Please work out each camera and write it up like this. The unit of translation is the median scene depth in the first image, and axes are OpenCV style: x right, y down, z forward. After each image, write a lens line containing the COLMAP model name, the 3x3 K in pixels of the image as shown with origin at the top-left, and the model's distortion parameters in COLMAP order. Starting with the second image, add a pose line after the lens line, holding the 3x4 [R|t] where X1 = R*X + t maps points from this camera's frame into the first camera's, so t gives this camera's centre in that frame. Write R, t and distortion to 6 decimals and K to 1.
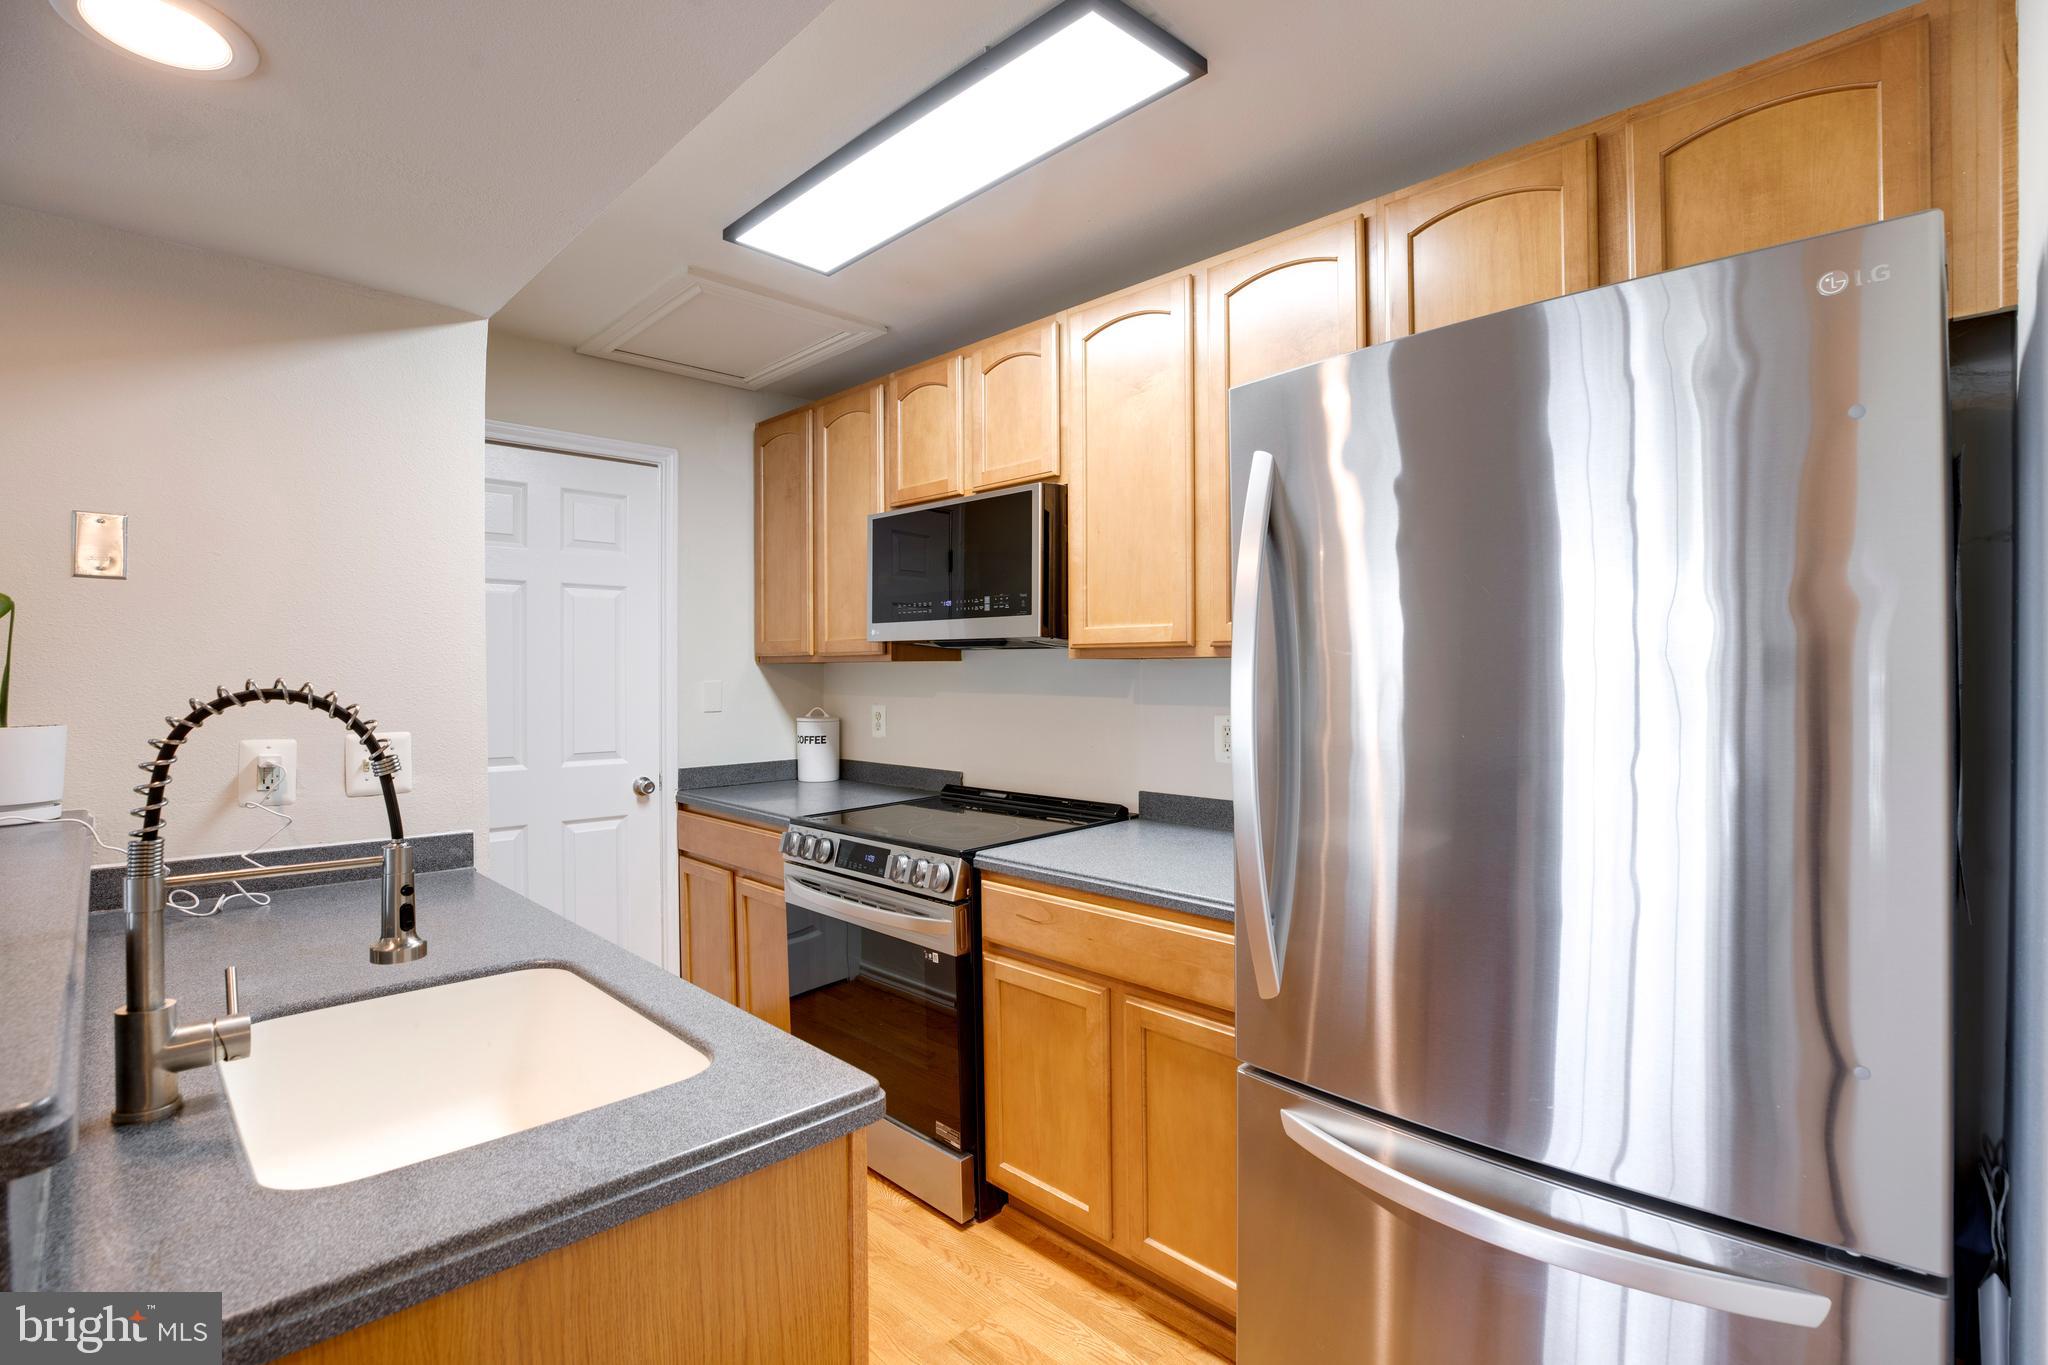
lens RADIAL K [[944.5, 0, 1031.7], [0, 944.5, 678.0], [0, 0, 1]] dist [-0.049054, 0.012044]
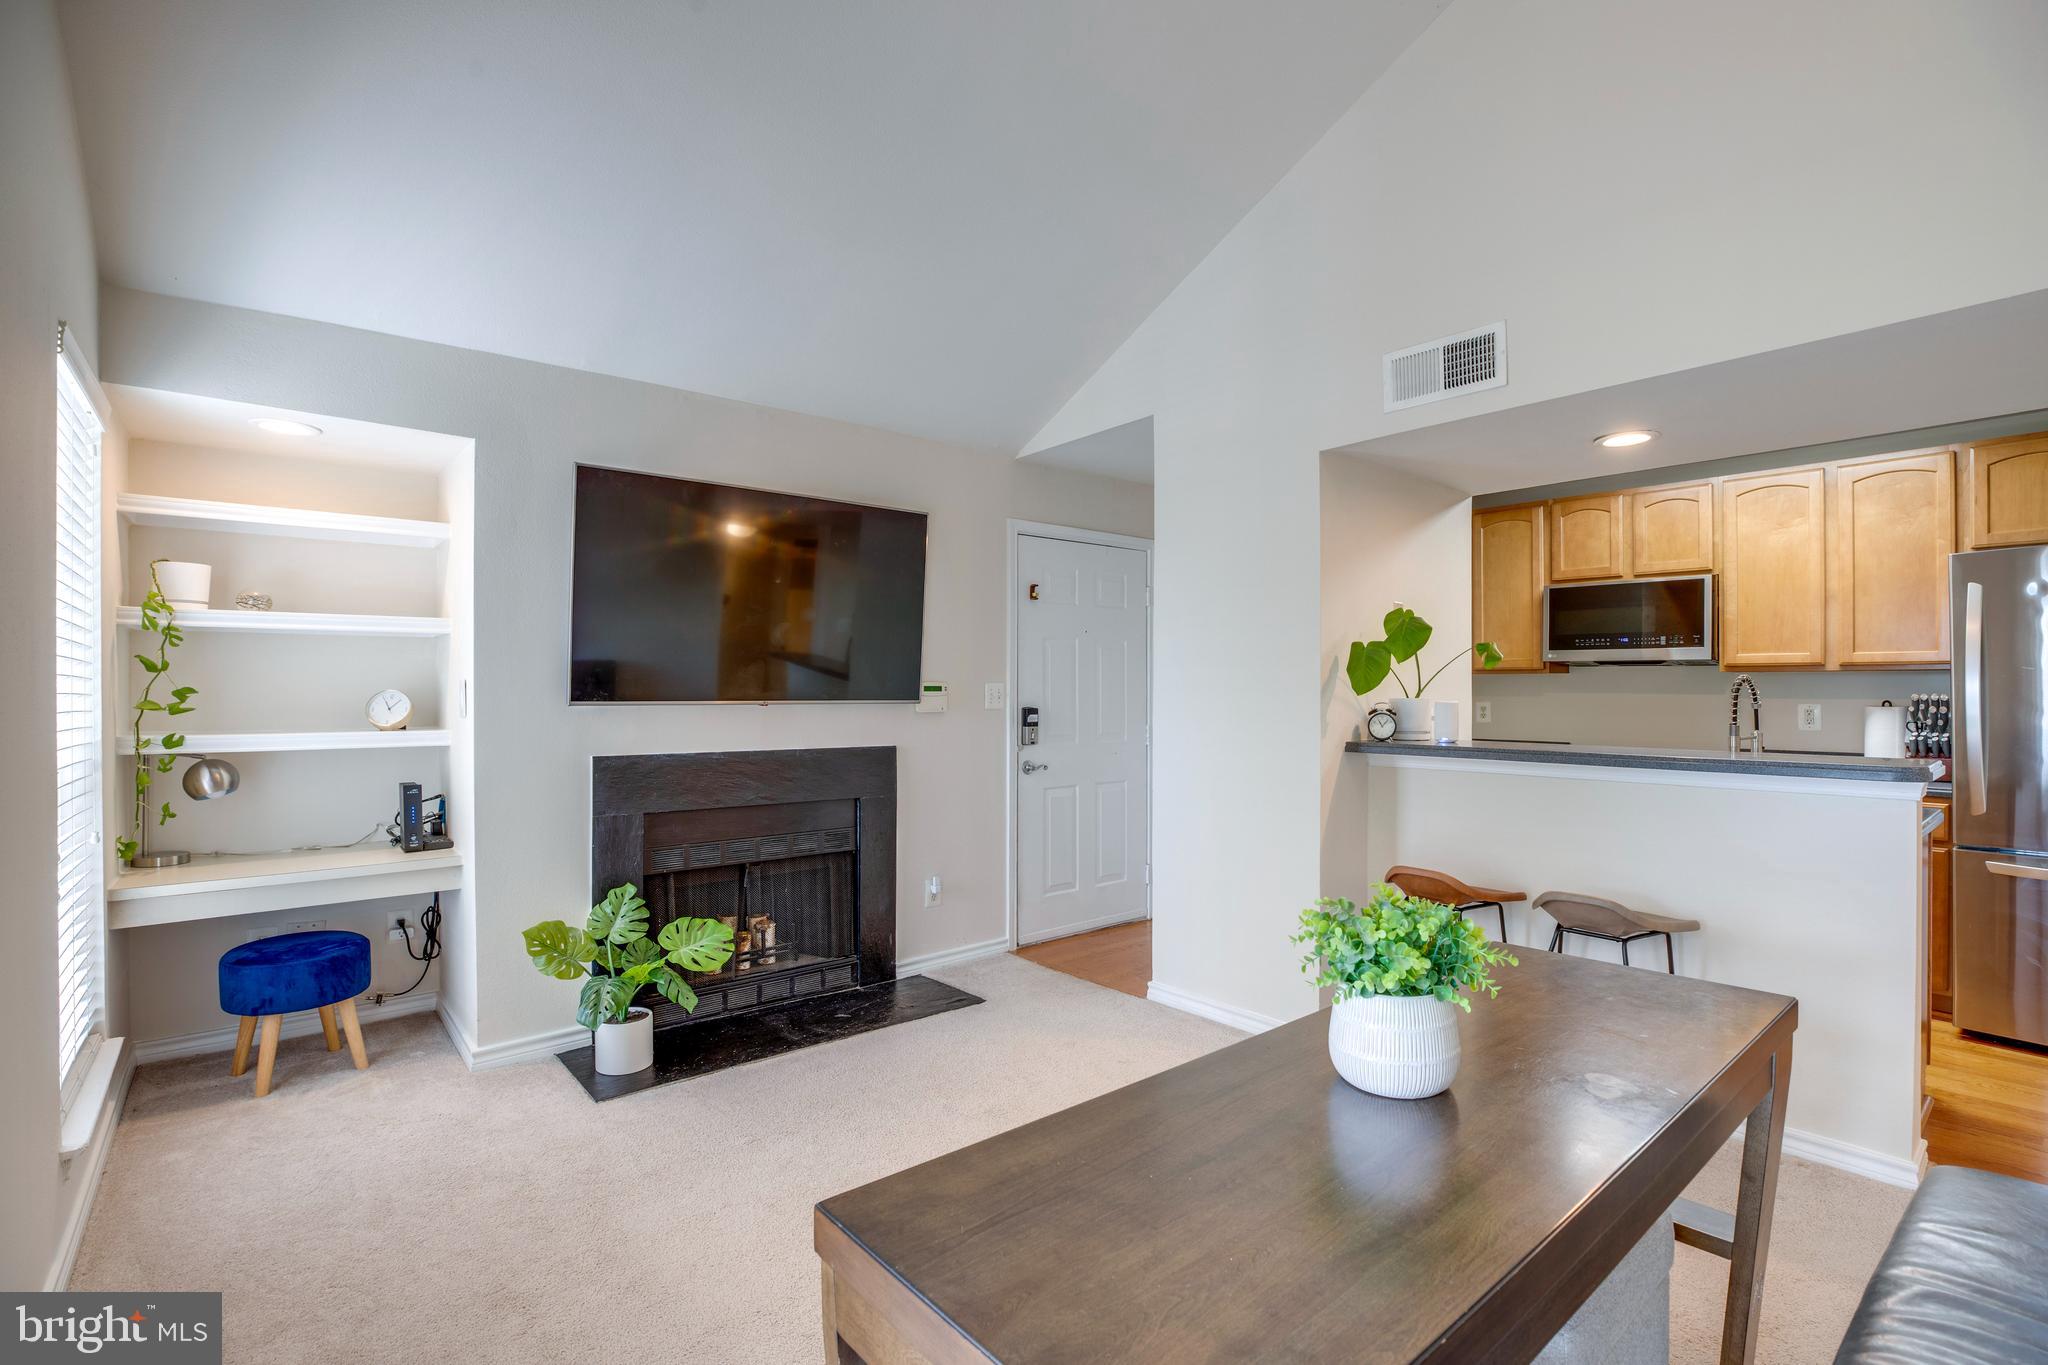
lens RADIAL K [[945.2, 0, 1026.9], [0, 945.2, 689.7], [0, 0, 1]] dist [-0.044140, 0.011148]
pose [[0.996593, 0.003595, -0.082401, -1.115029], [-0.004035, 0.999978, -0.005172, 0.028202], [0.082380, 0.005487, 0.996586, -0.852404]]
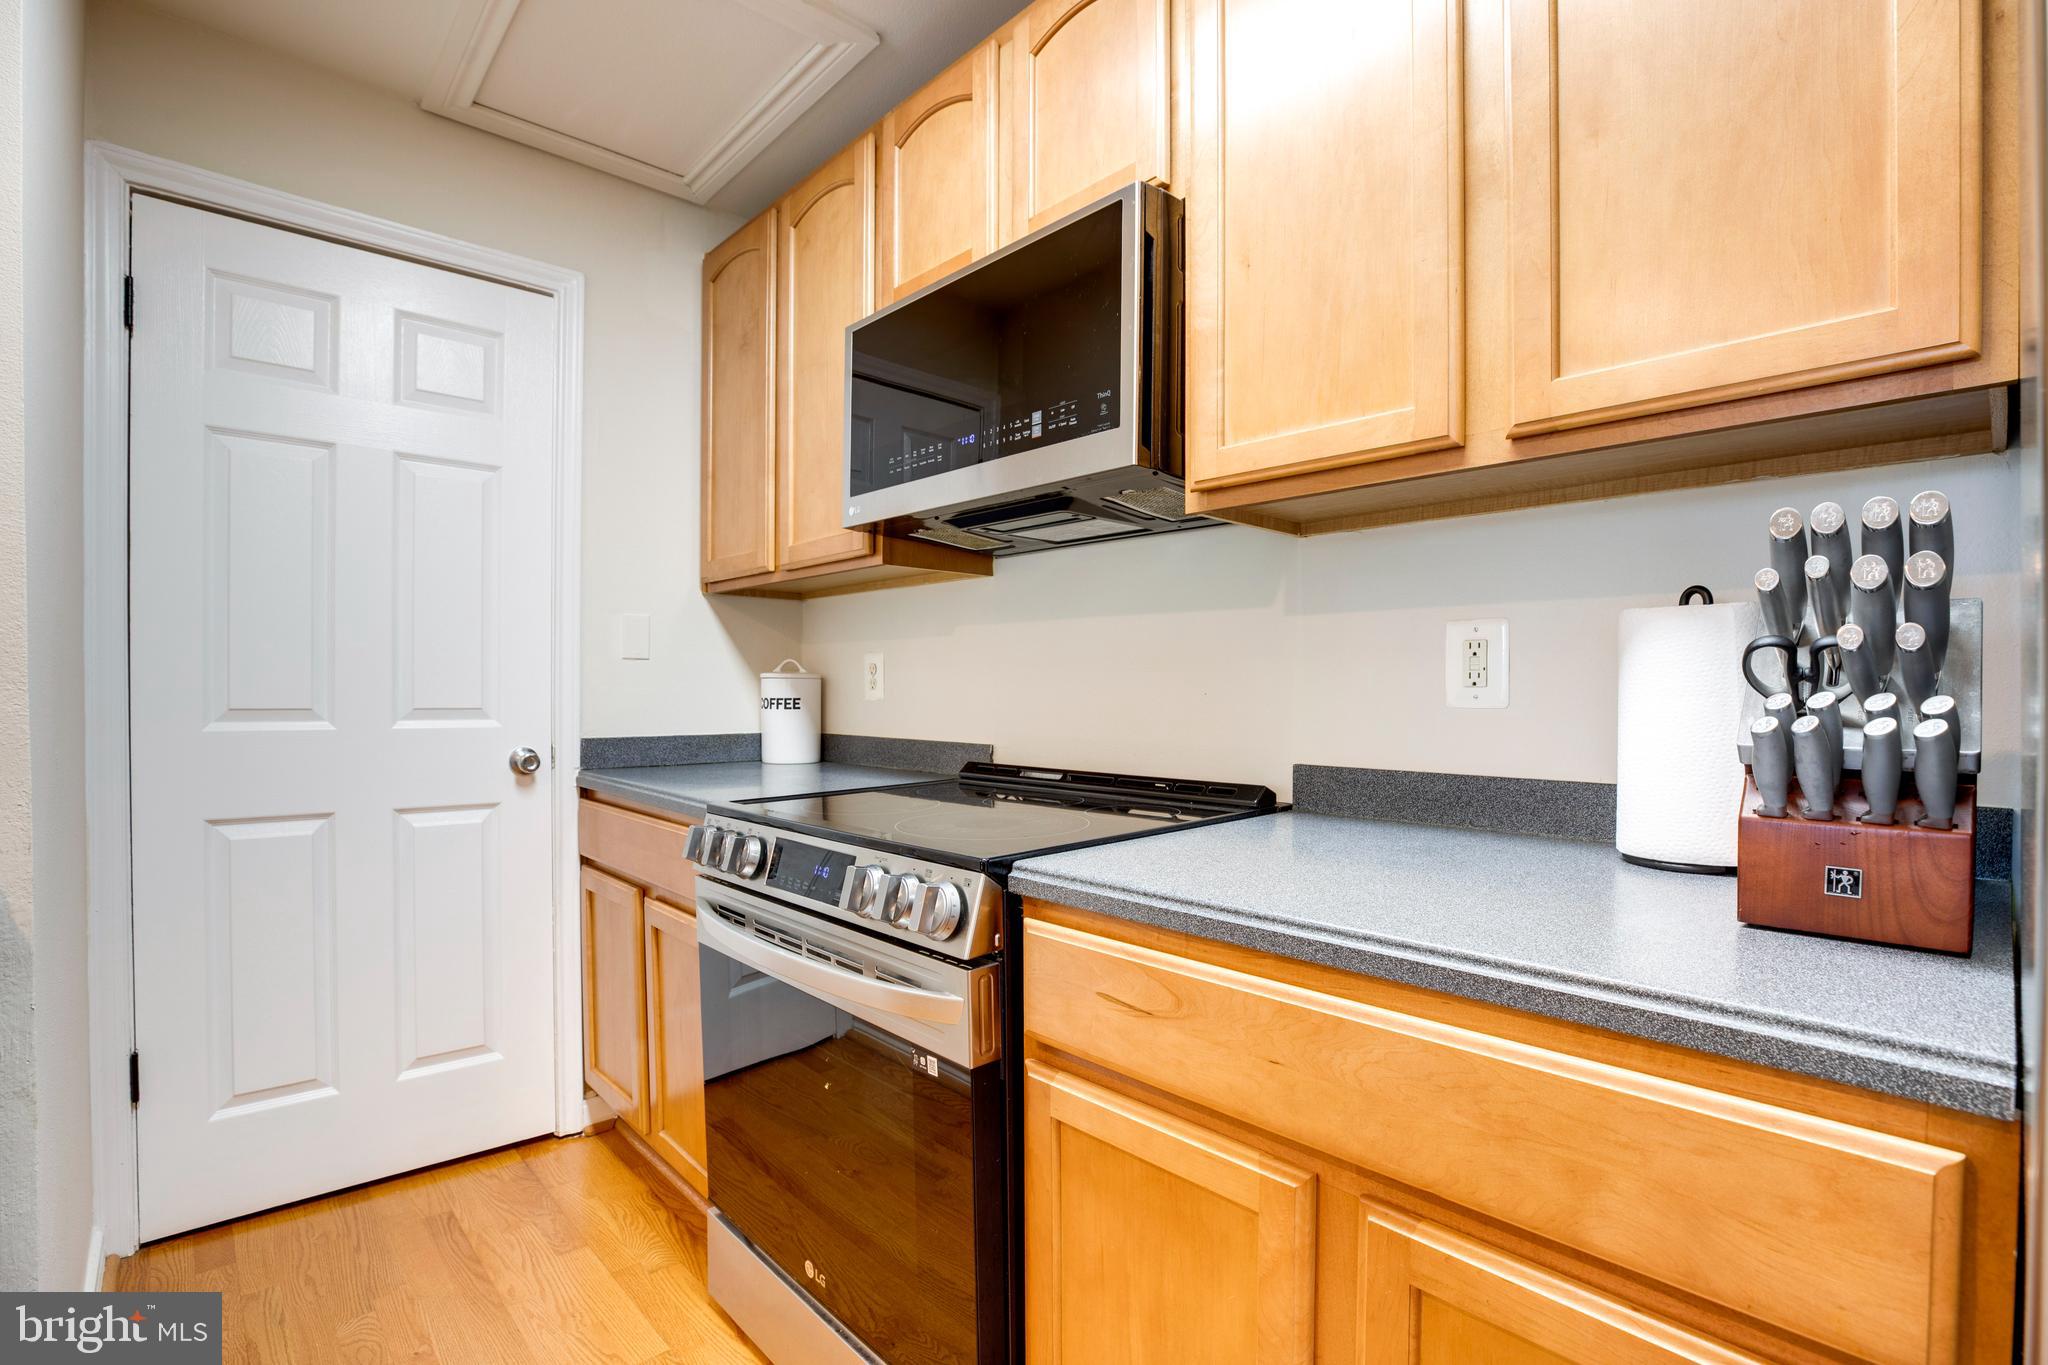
lens RADIAL K [[940.0, 0, 1025.9], [0, 940.0, 706.9], [0, 0, 1]] dist [-0.049502, 0.012661]
pose [[0.998944, 0.009382, -0.044978, -0.027326], [-0.009038, 0.999928, 0.007846, 0.087453], [0.045048, -0.007431, 0.998957, 0.446122]]
